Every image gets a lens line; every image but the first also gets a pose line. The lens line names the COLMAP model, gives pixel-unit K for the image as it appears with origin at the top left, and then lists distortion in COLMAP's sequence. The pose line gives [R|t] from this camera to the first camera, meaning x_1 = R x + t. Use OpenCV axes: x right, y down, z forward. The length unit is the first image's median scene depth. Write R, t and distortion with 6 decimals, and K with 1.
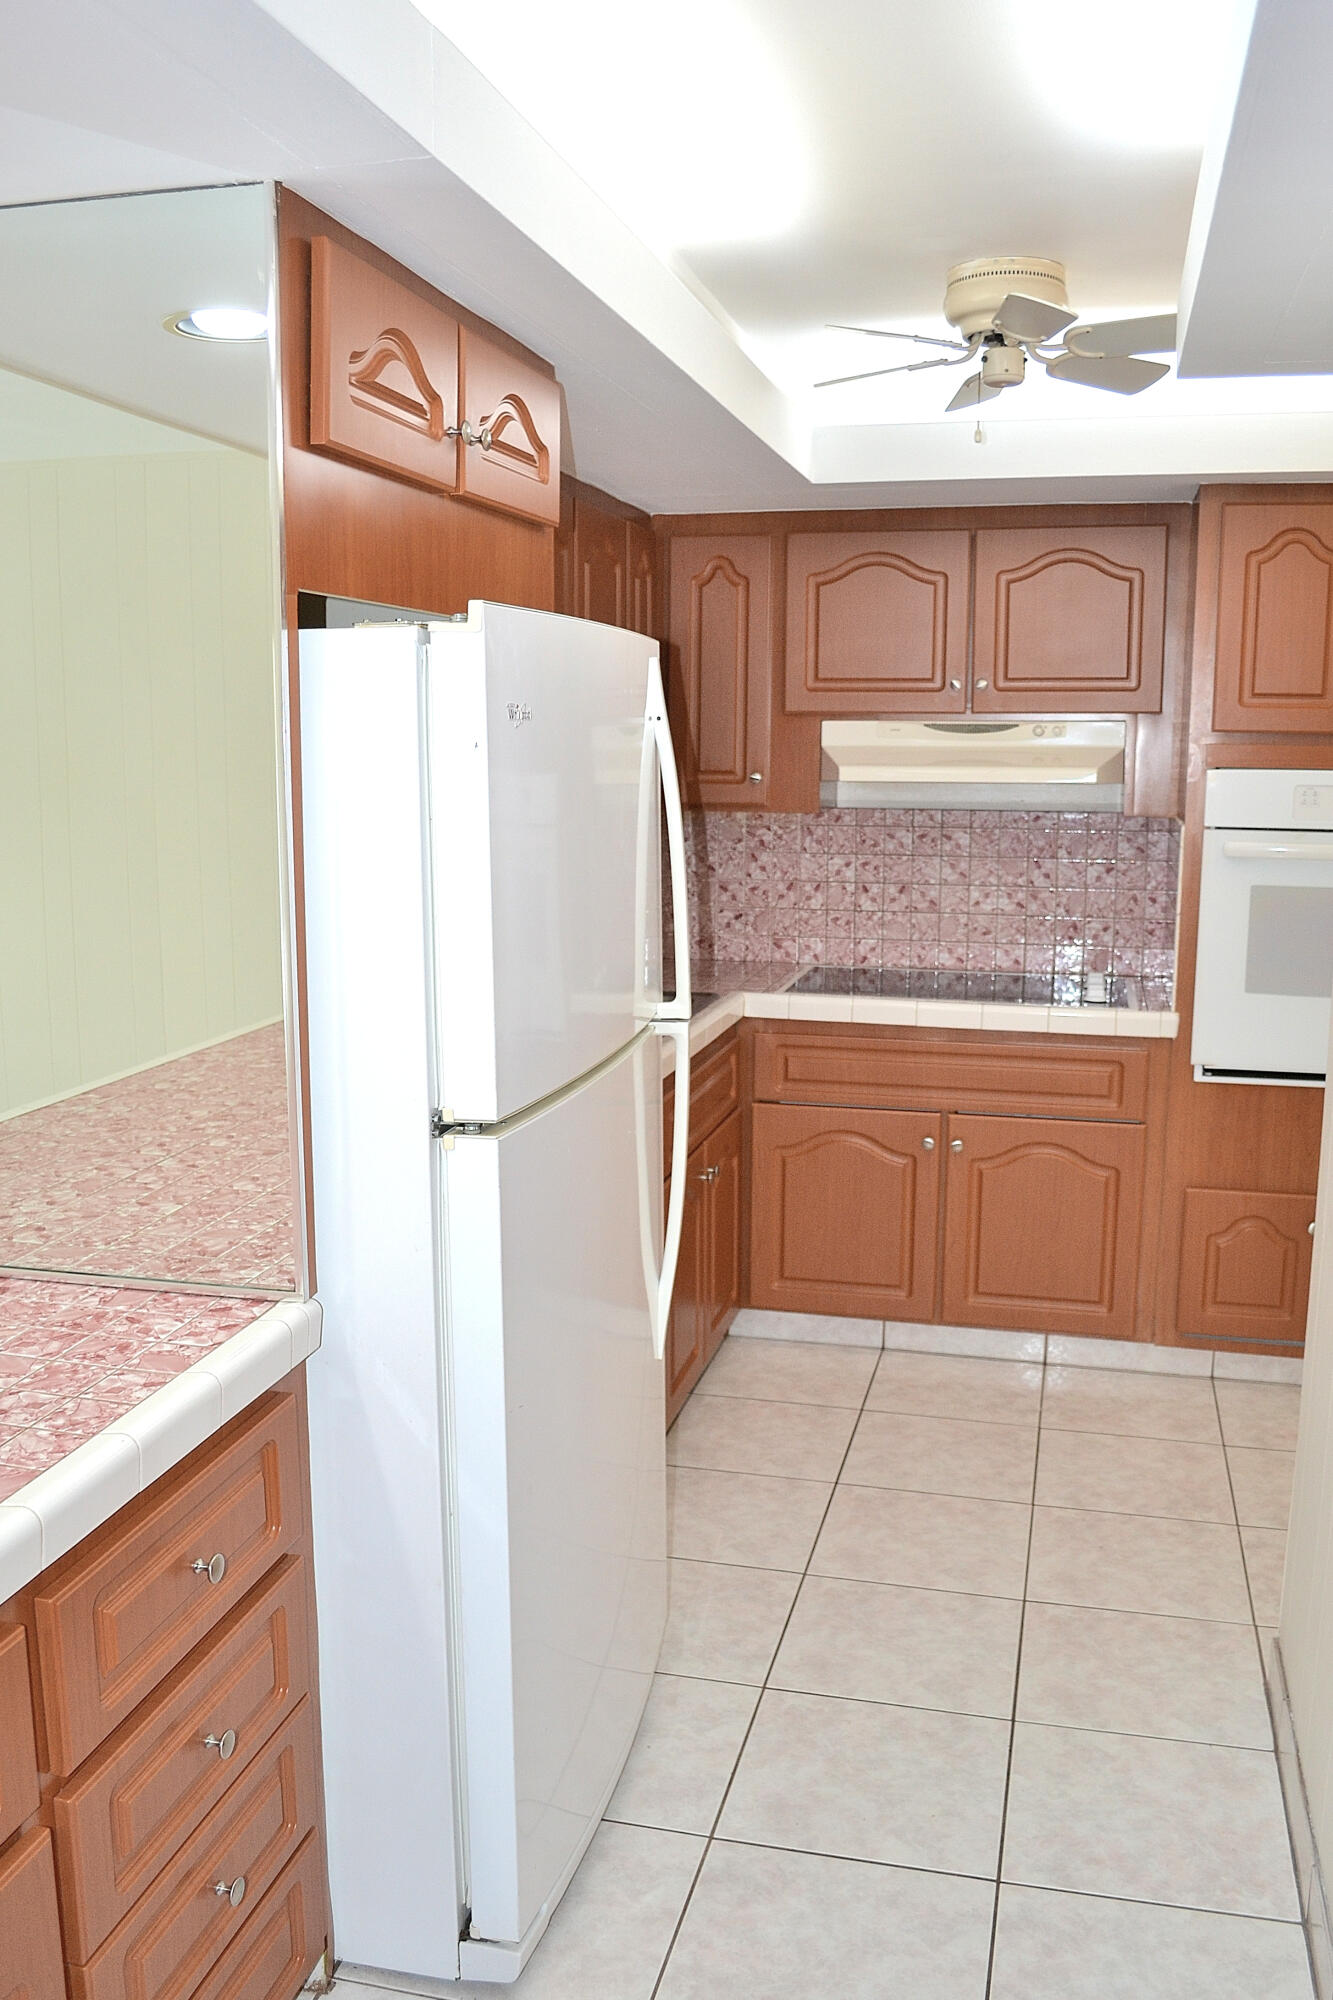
lens RADIAL K [[1678.1, 0, 666.5], [0, 1678.1, 1000.0], [0, 0, 1]] dist [-0.007041, -0.010880]
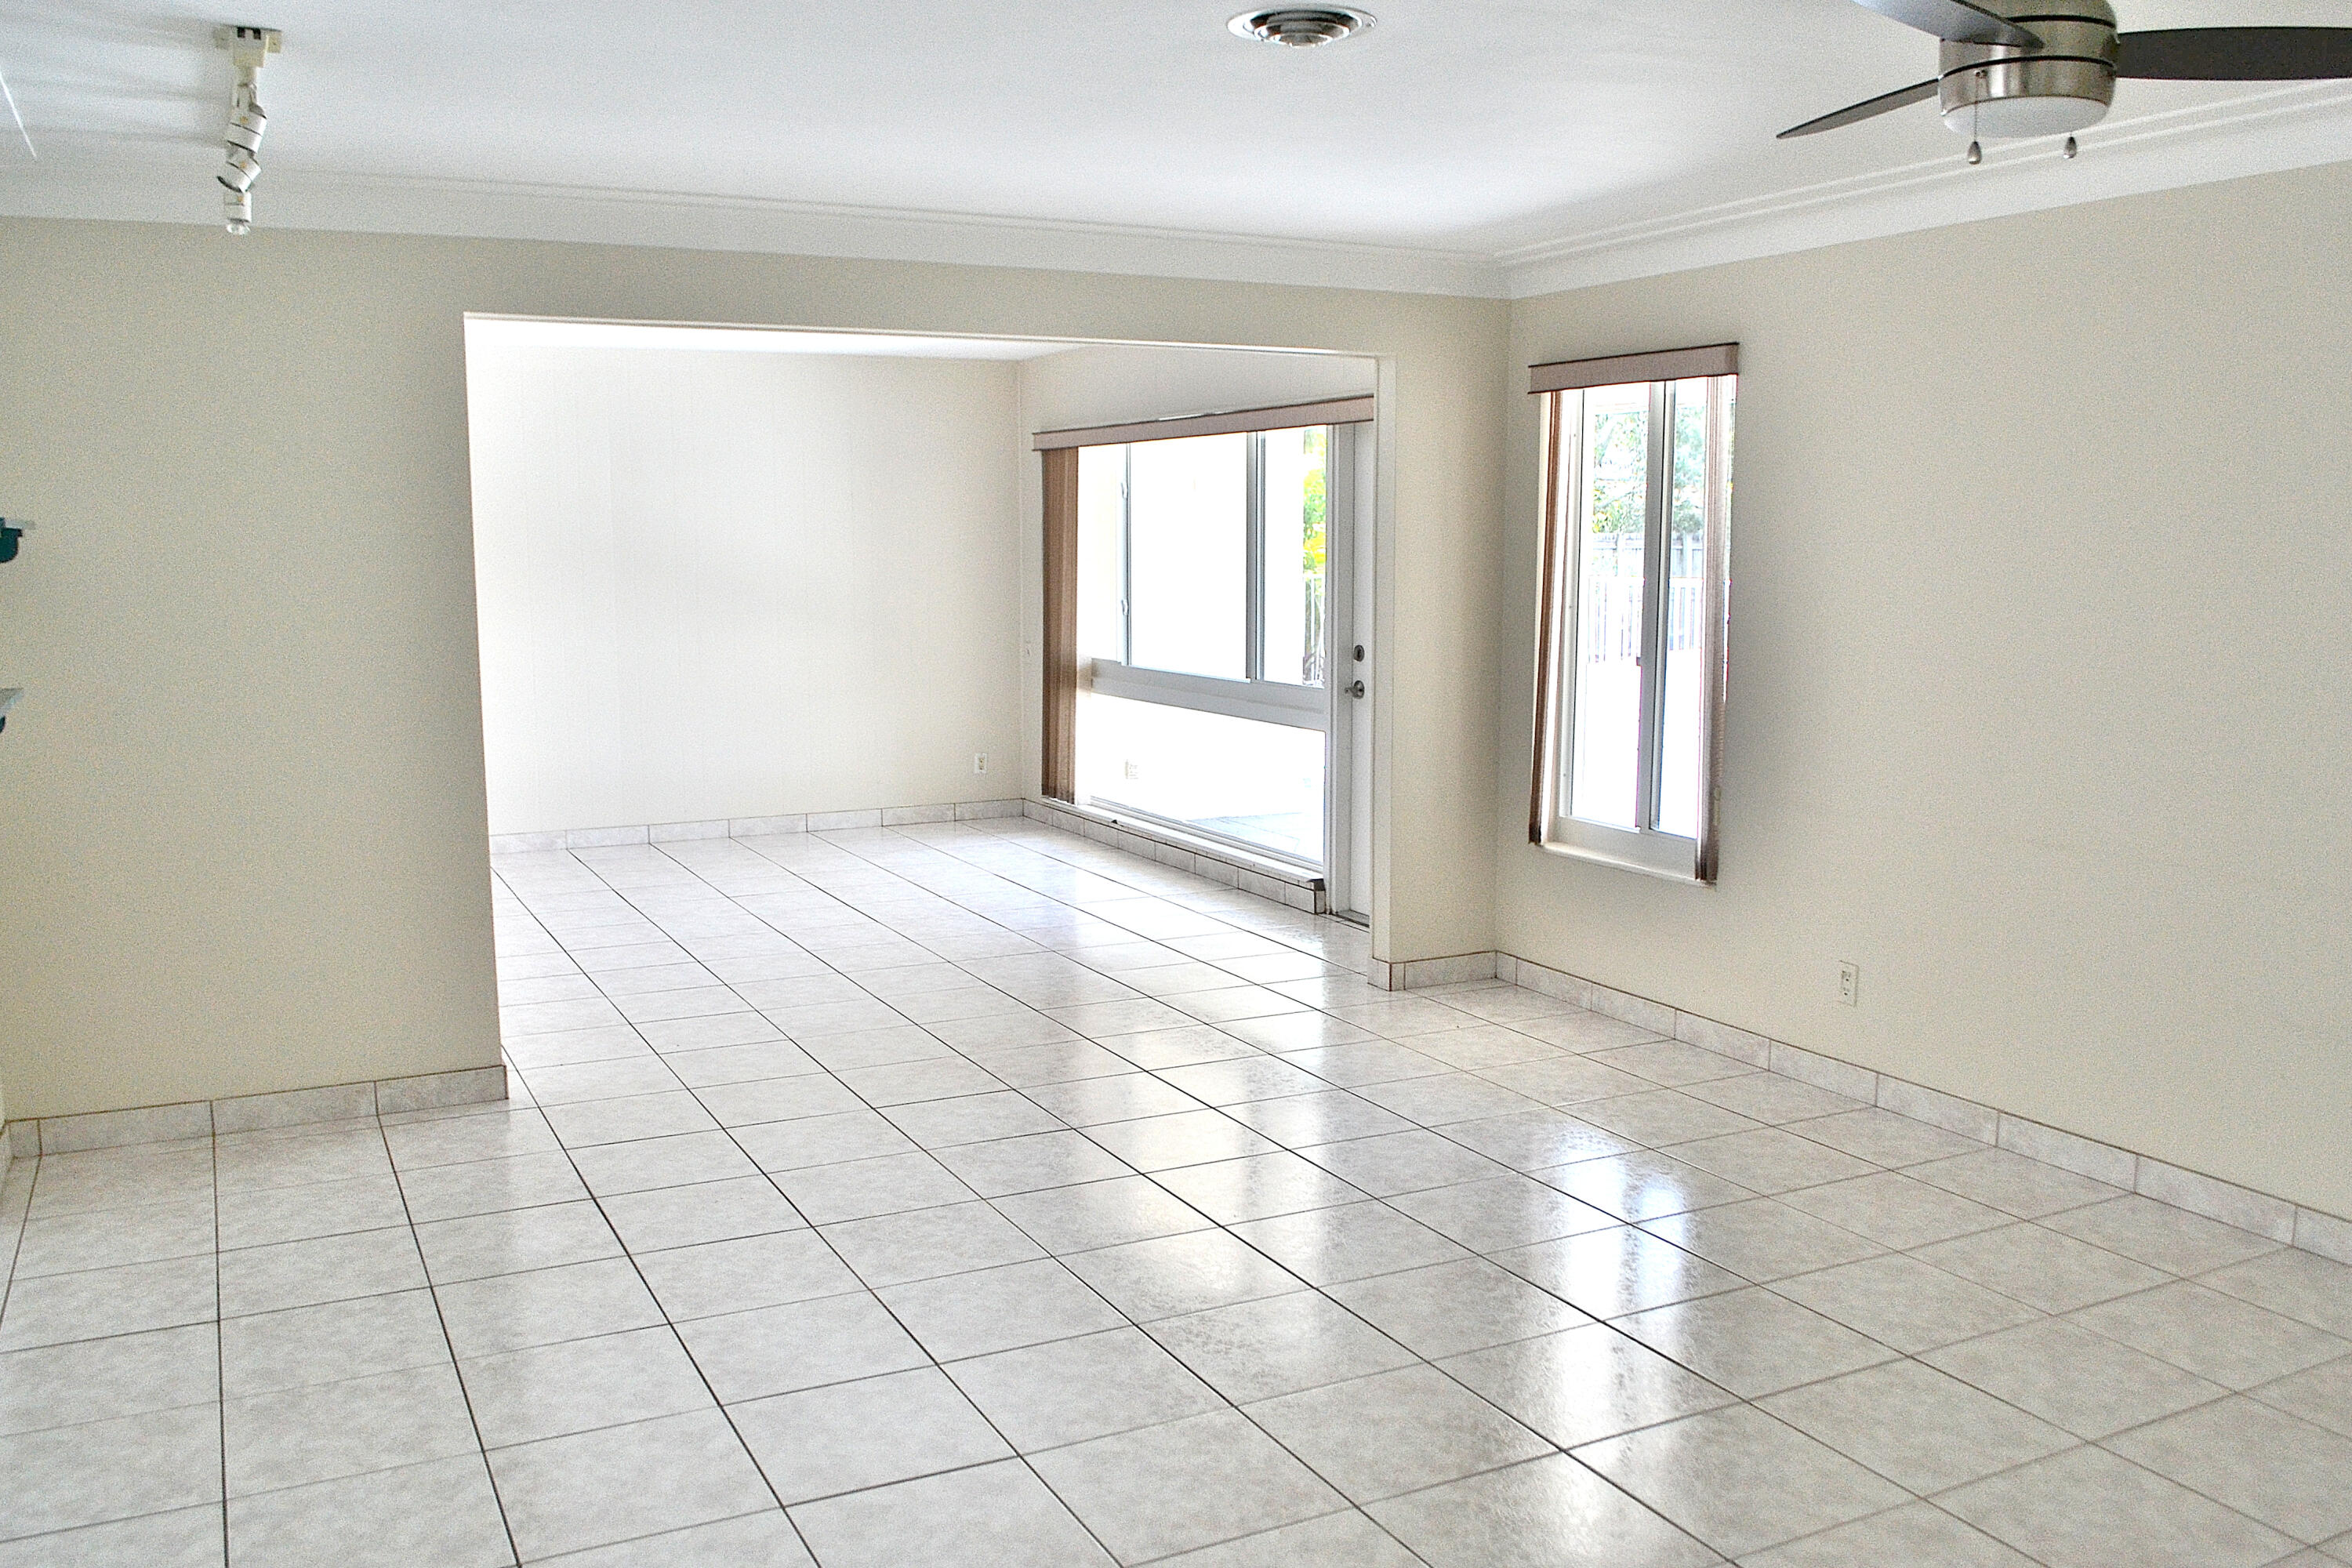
lens RADIAL K [[1973.5, 0, 1176.0], [0, 1973.5, 784.0], [0, 0, 1]] dist [-0.007041, -0.010880]
pose [[0.760432, -0.091245, 0.642976, -0.074102], [0.111733, 0.993699, 0.008872, 0.042488], [-0.639734, 0.065095, 0.765835, -0.285488]]
